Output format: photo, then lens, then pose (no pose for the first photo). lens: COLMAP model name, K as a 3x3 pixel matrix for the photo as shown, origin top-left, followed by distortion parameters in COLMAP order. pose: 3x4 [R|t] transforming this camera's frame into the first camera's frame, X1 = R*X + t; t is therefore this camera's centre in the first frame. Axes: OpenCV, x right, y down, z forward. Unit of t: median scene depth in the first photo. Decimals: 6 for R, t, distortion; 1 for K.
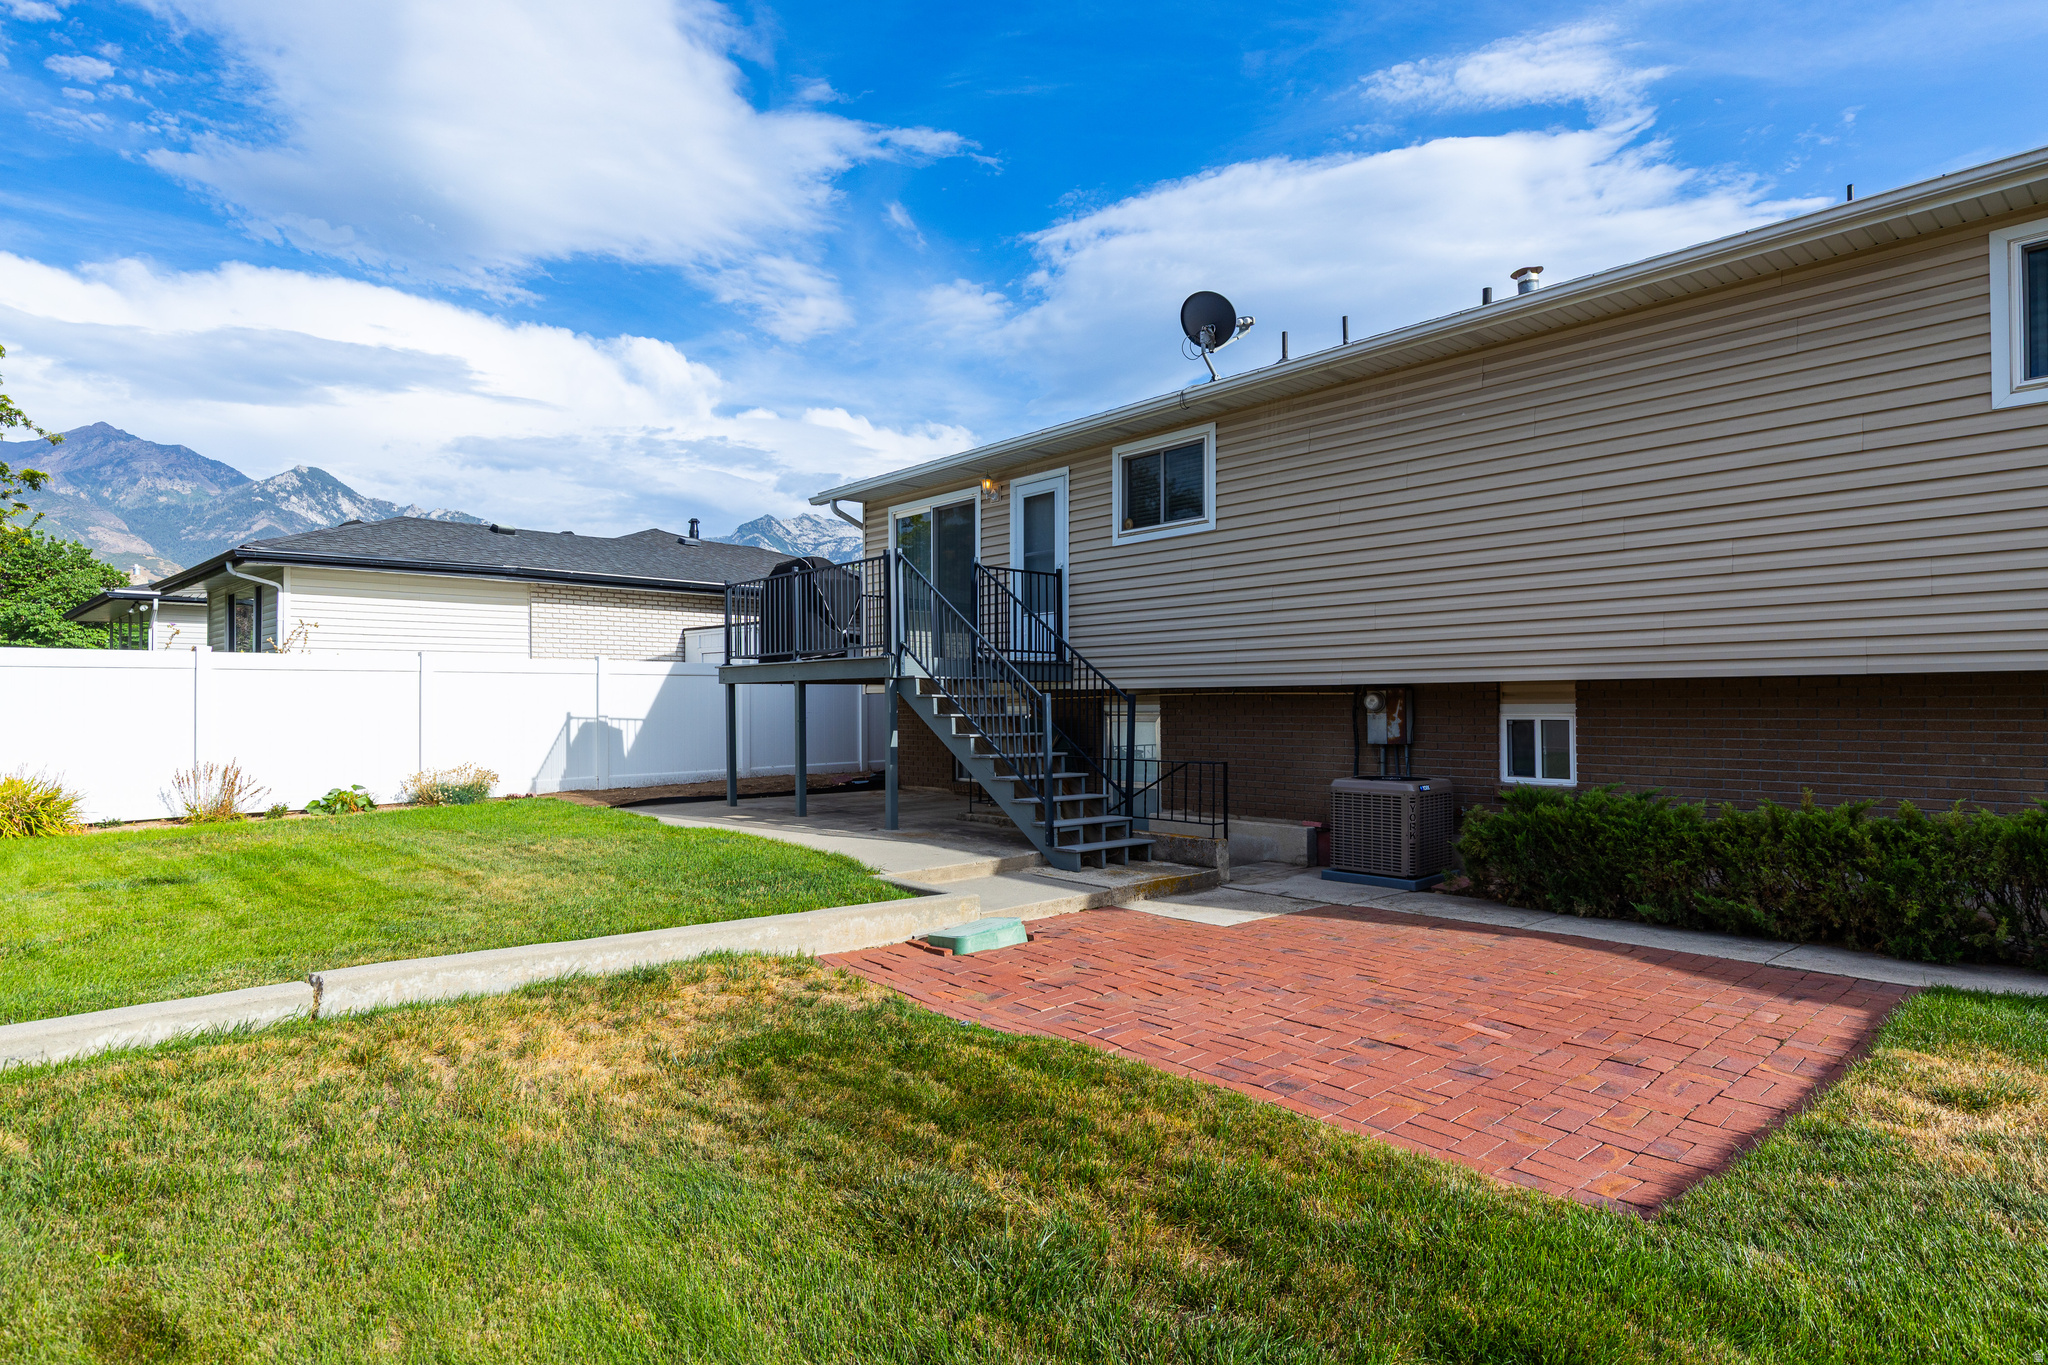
lens RADIAL K [[1146.9, 0, 1024.0], [0, 1146.9, 682.5], [0, 0, 1]] dist [0.117264, 0.000046]
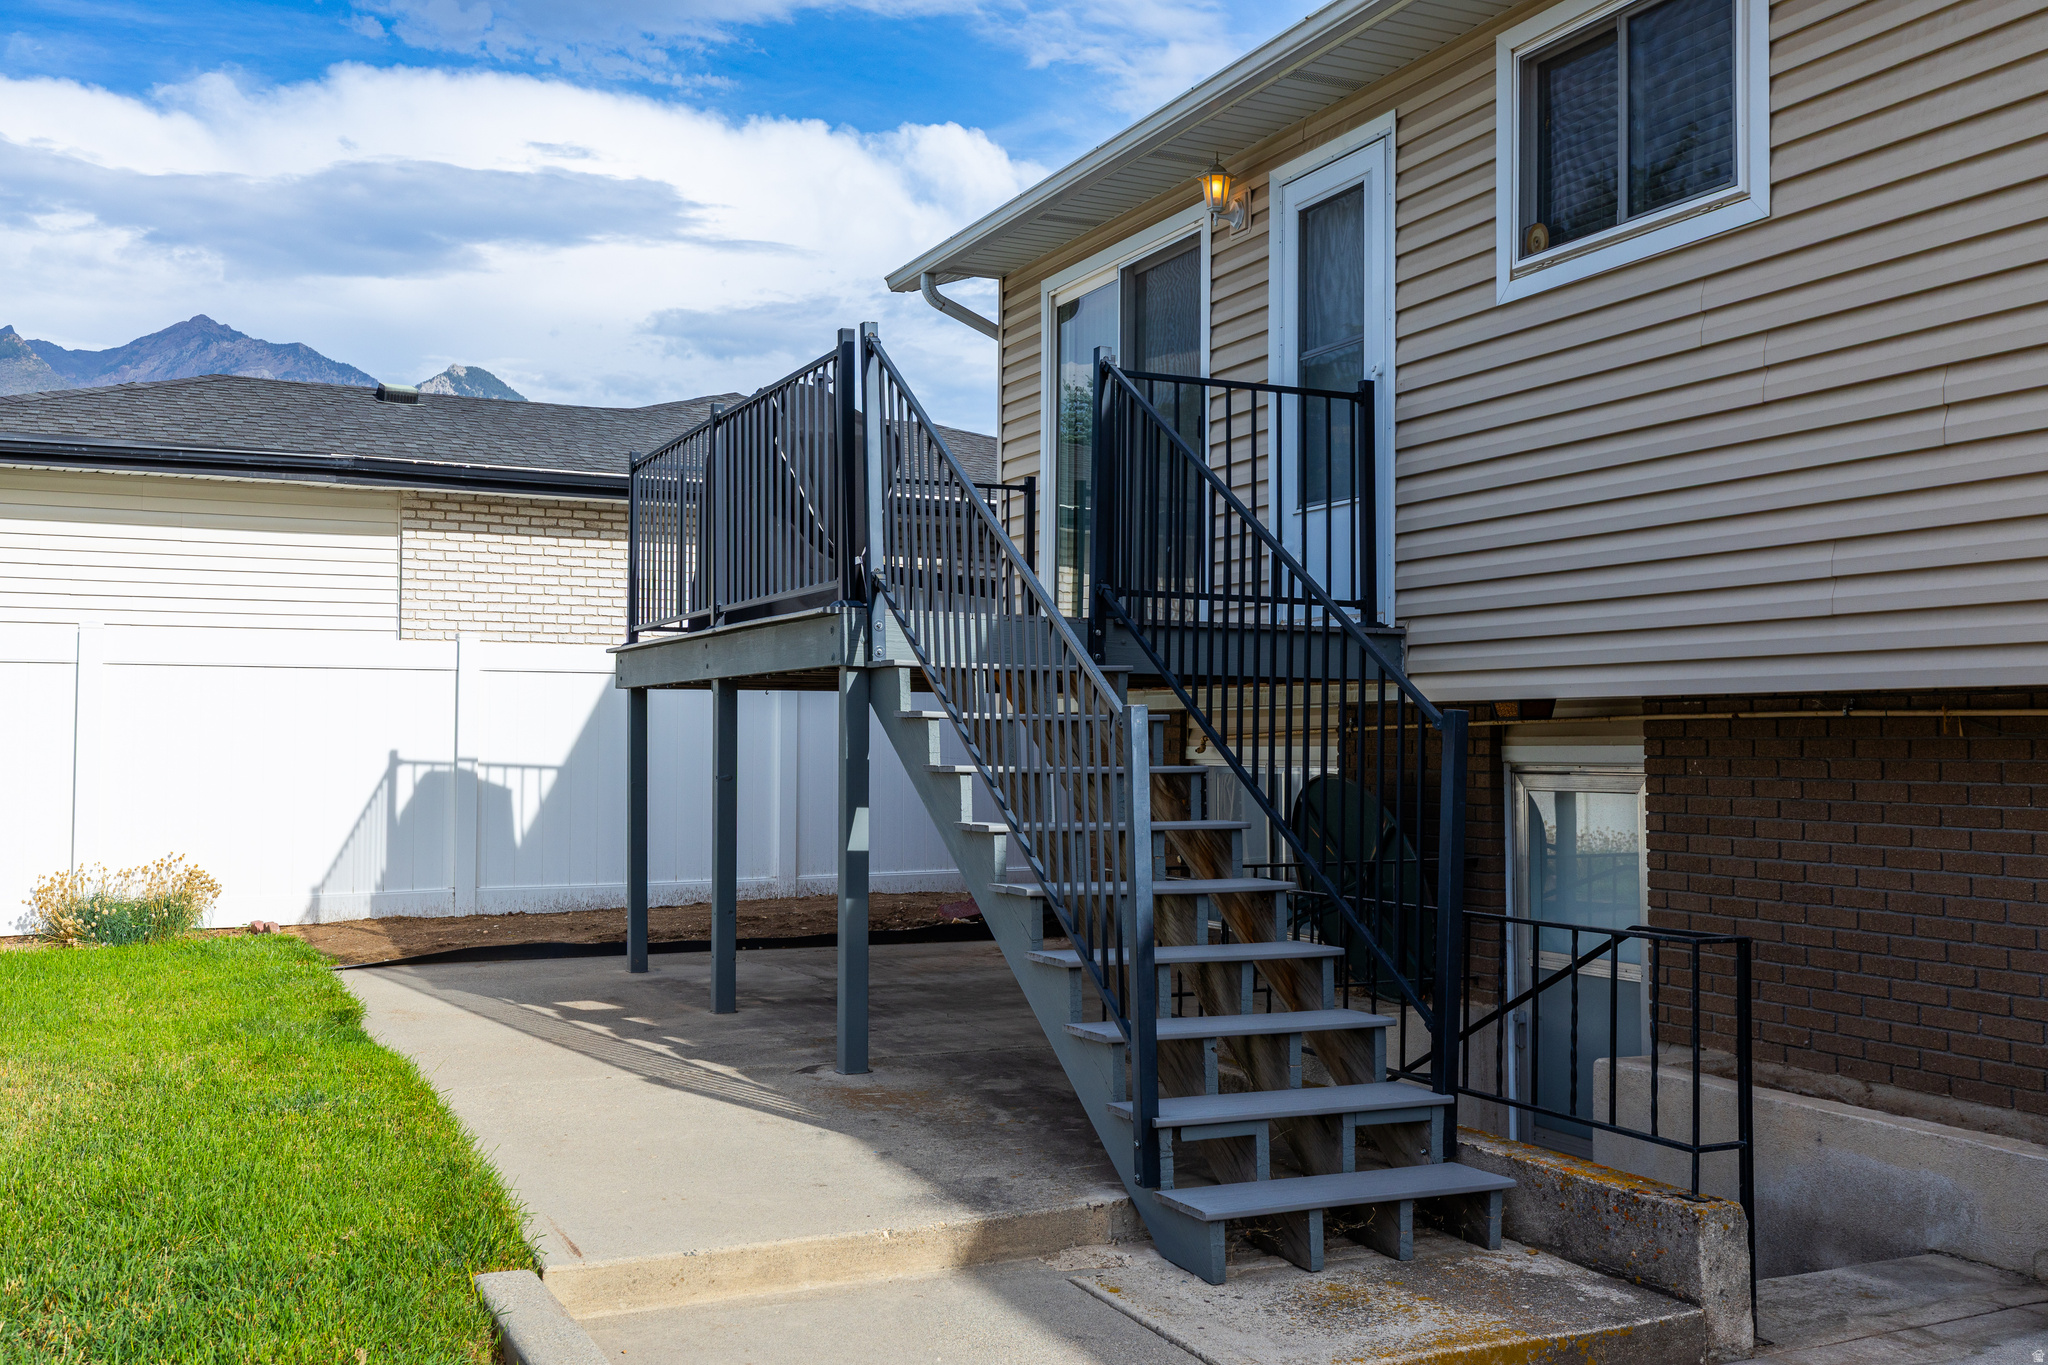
lens RADIAL K [[2043.6, 0, 1026.9], [0, 2043.6, 635.7], [0, 0, 1]] dist [0.026787, 0.011467]
pose [[0.959428, -0.003350, -0.281934, 0.099707], [-0.007035, 0.999334, -0.035817, 0.007727], [0.281866, 0.036347, 0.958765, 0.296446]]
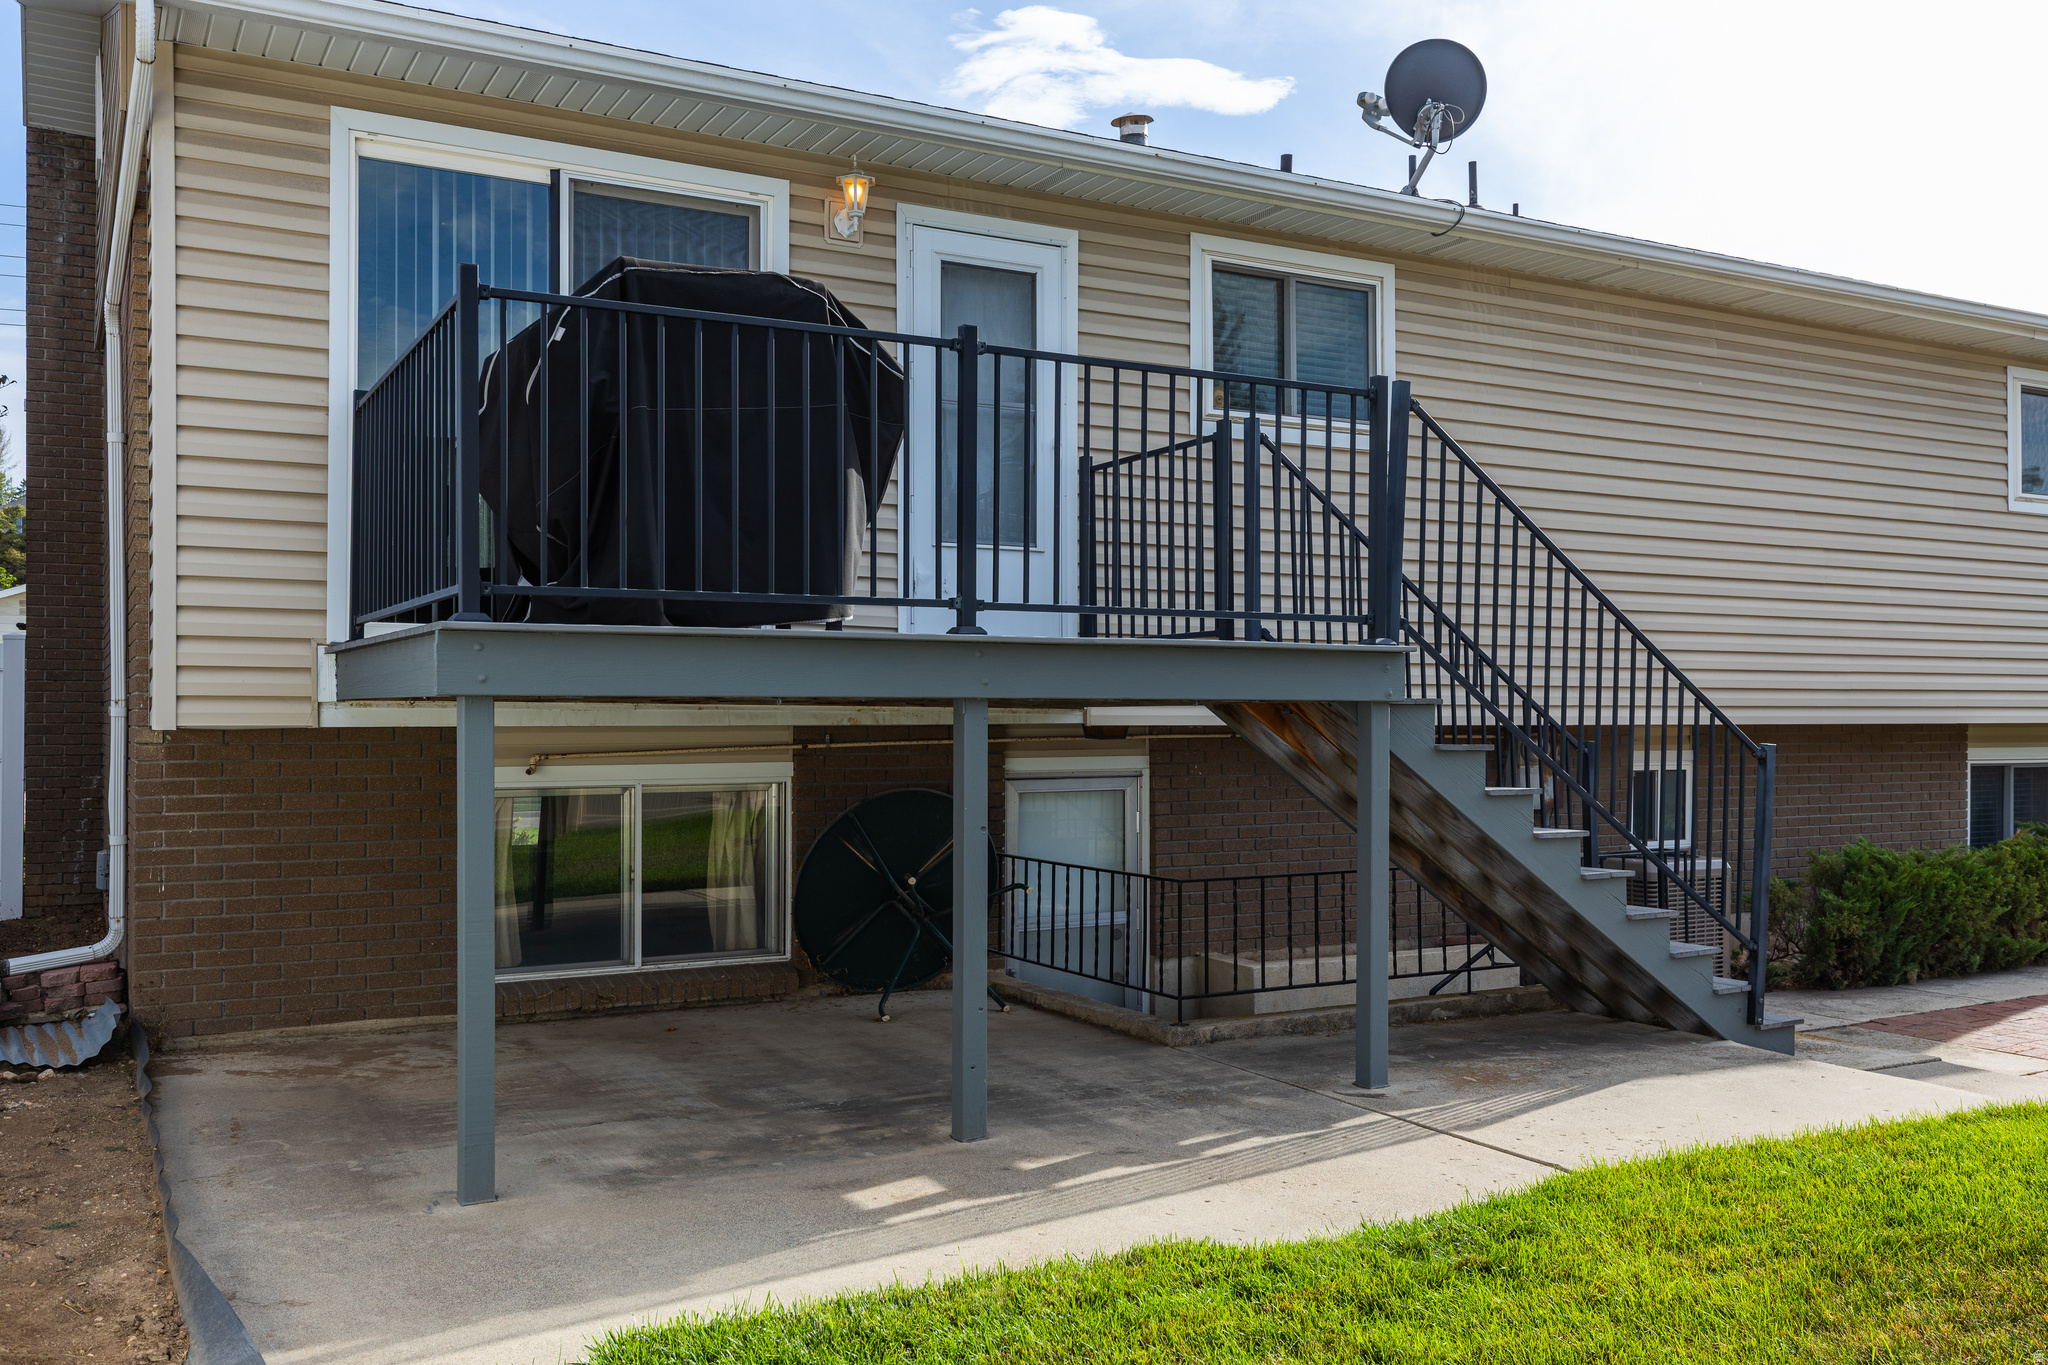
lens RADIAL K [[2064.5, 0, 1025.5], [0, 2064.5, 712.0], [0, 0, 1]] dist [0.119235, -0.007136]
pose [[0.111801, 0.020540, 0.993518, -0.687153], [-0.008227, 0.999771, -0.019744, 0.015135], [-0.993697, -0.005966, 0.111944, 0.830471]]
